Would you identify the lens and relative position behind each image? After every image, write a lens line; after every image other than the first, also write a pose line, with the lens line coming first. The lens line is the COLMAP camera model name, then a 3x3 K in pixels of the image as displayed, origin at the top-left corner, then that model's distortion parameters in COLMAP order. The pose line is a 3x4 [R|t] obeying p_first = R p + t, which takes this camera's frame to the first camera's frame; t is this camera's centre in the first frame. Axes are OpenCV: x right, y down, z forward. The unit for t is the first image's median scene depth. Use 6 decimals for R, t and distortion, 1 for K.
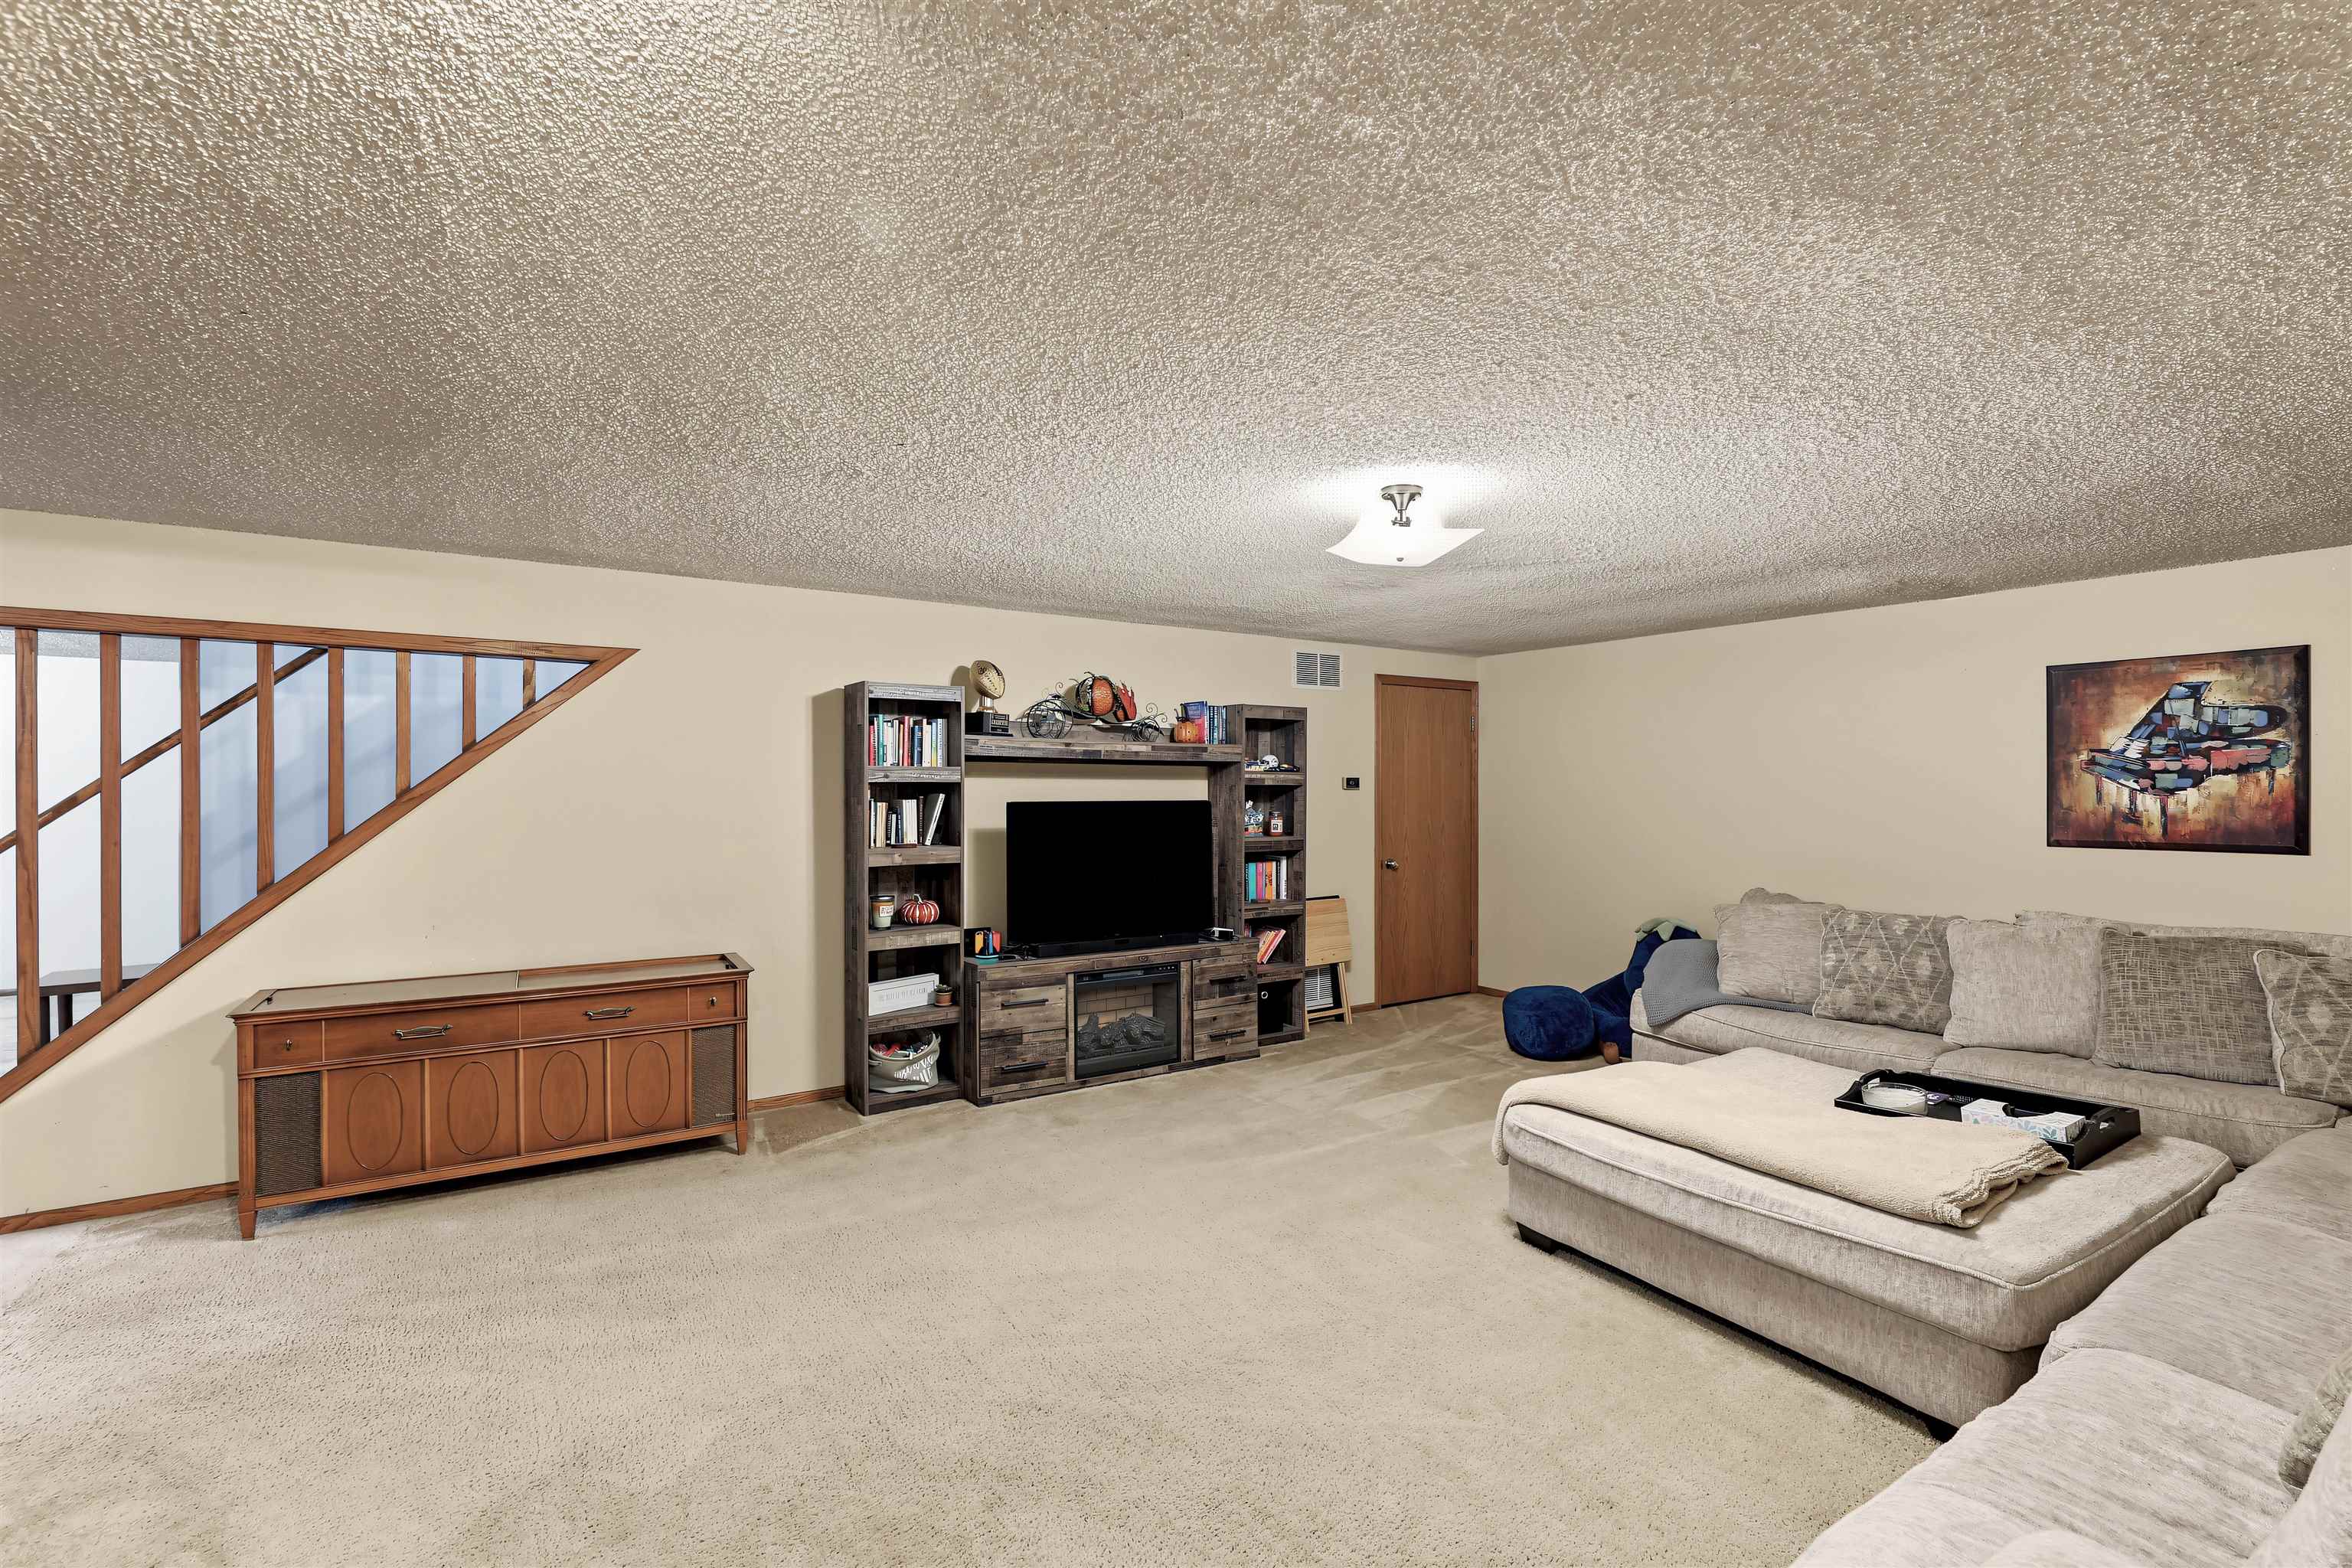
lens RADIAL K [[1026.1, 0, 1168.9], [0, 1026.1, 785.4], [0, 0, 1]] dist [-0.007294, -0.000379]
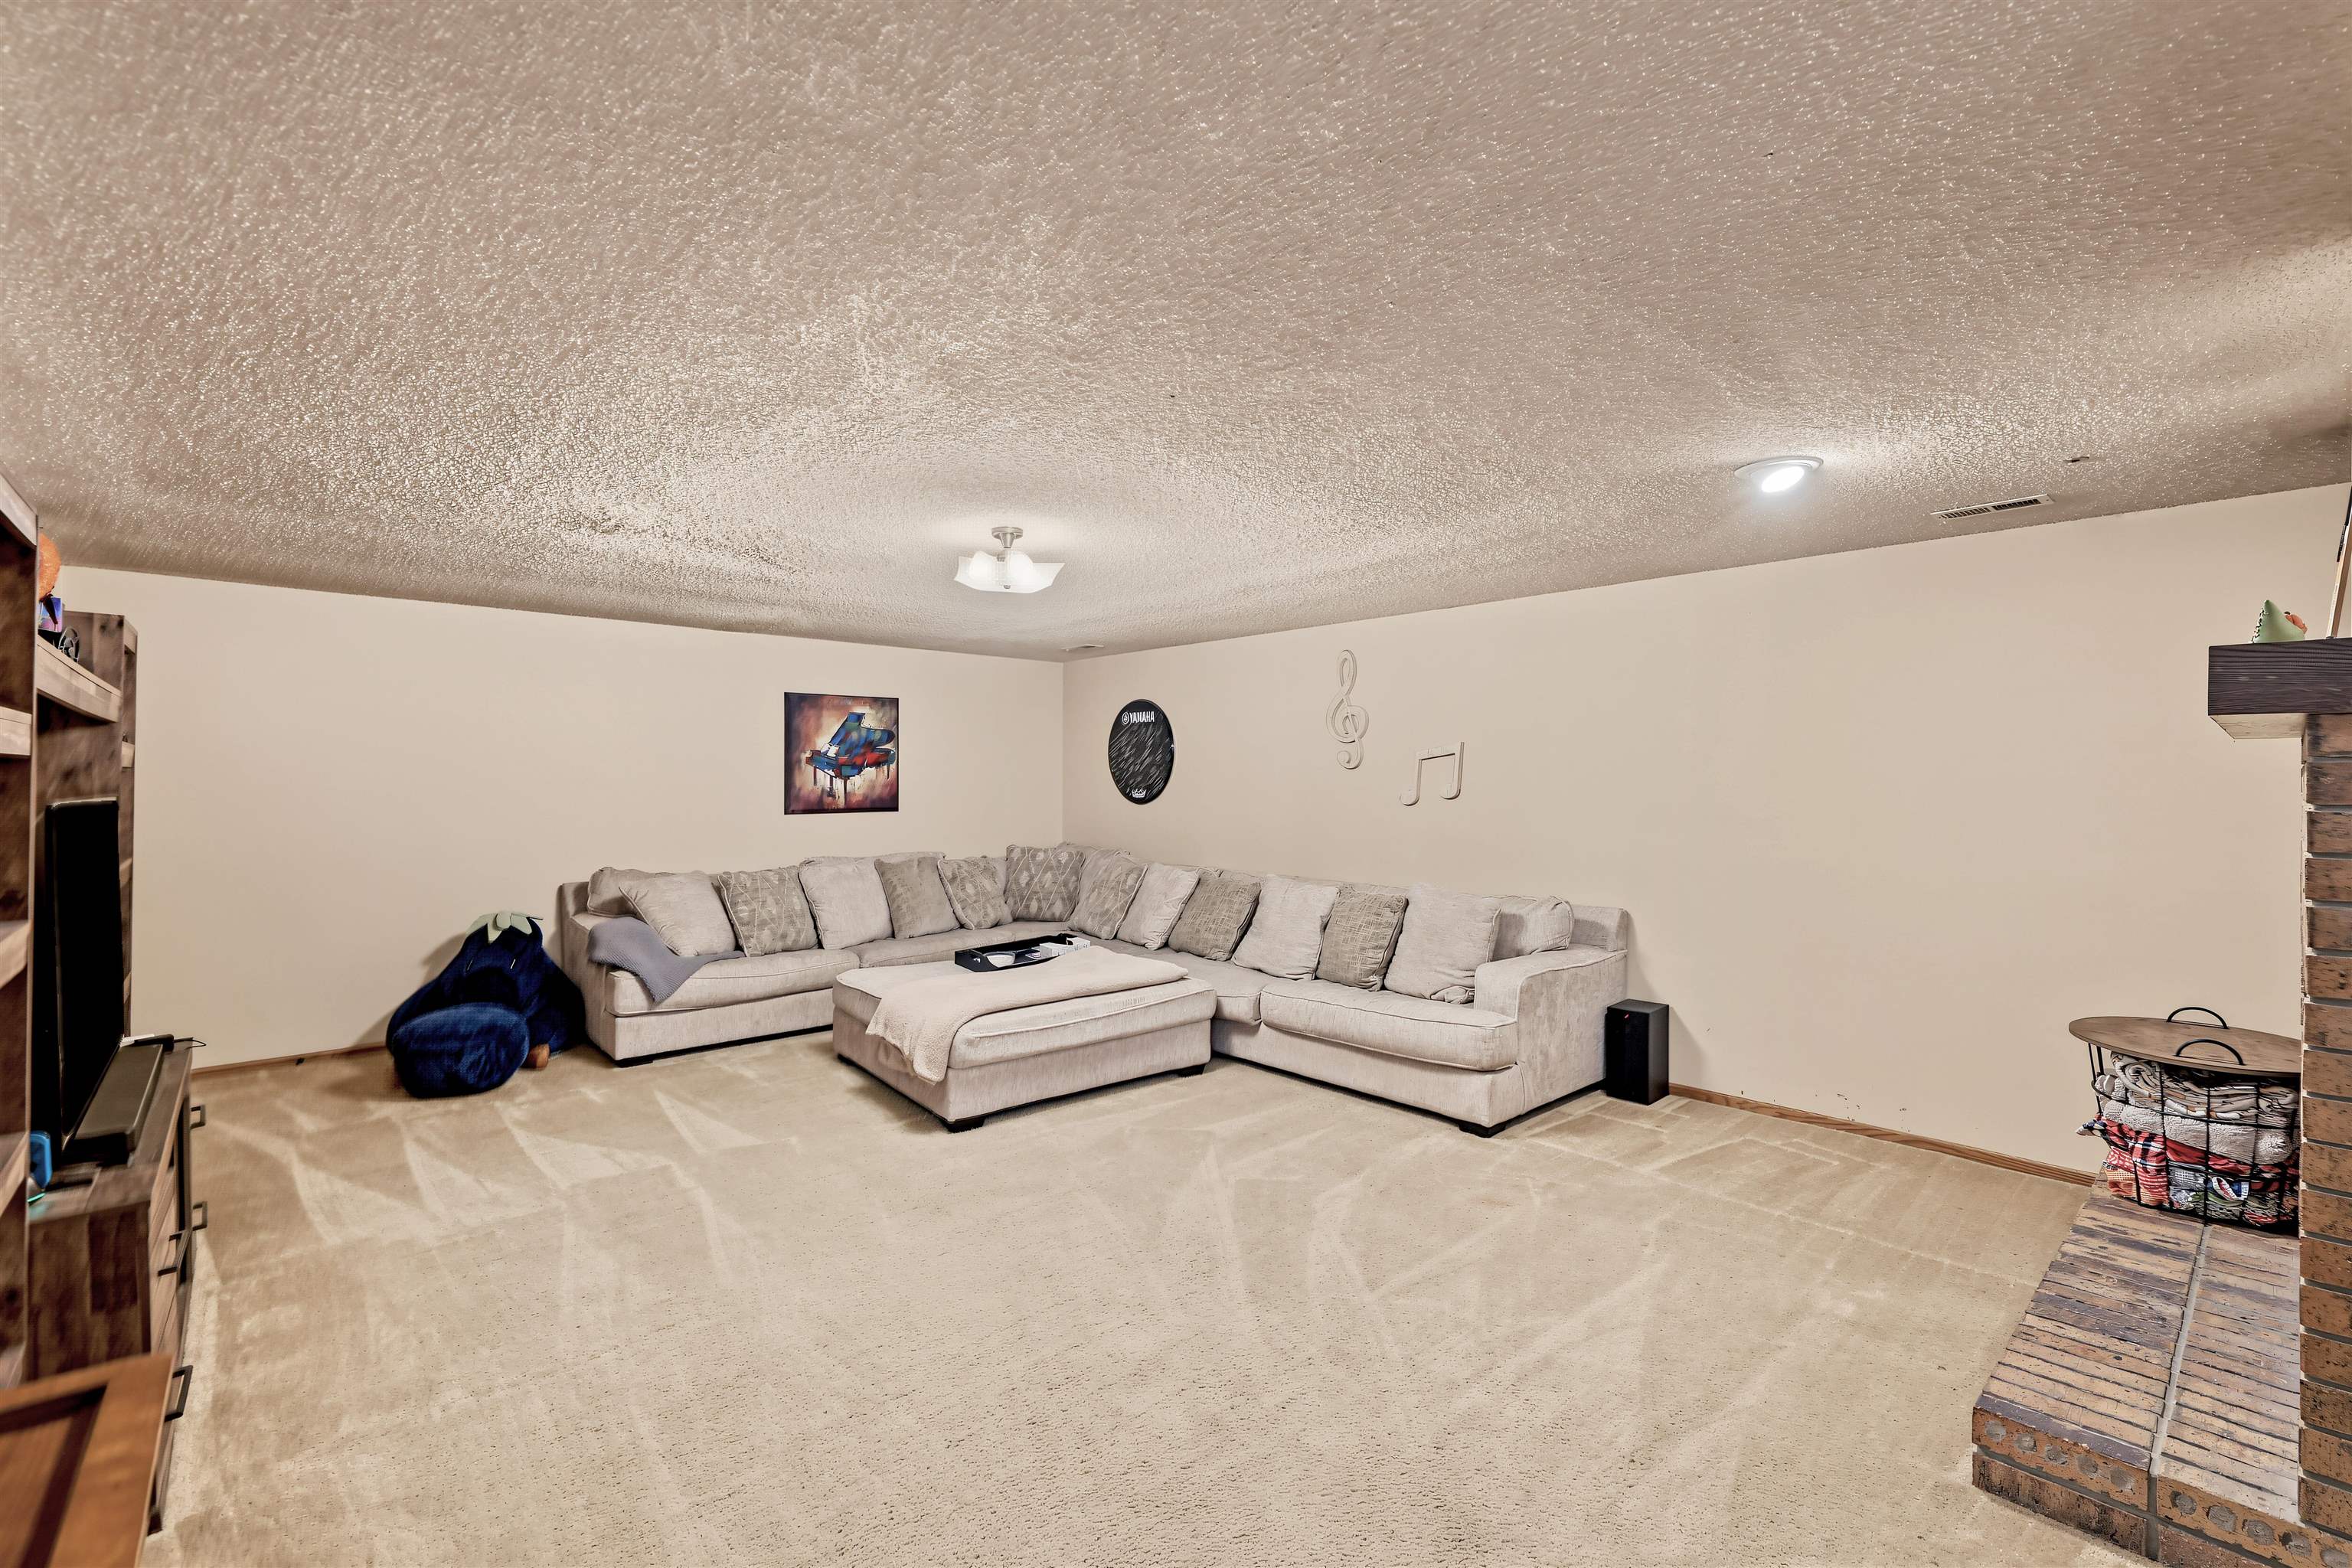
lens RADIAL K [[1026.1, 0, 1170.9], [0, 1026.1, 787.5], [0, 0, 1]] dist [-0.007294, -0.000379]
pose [[-0.169294, -0.005476, 0.985550, -0.709985], [-0.002569, 0.999984, 0.005115, 0.011987], [-0.985562, -0.001665, -0.169305, 0.730225]]
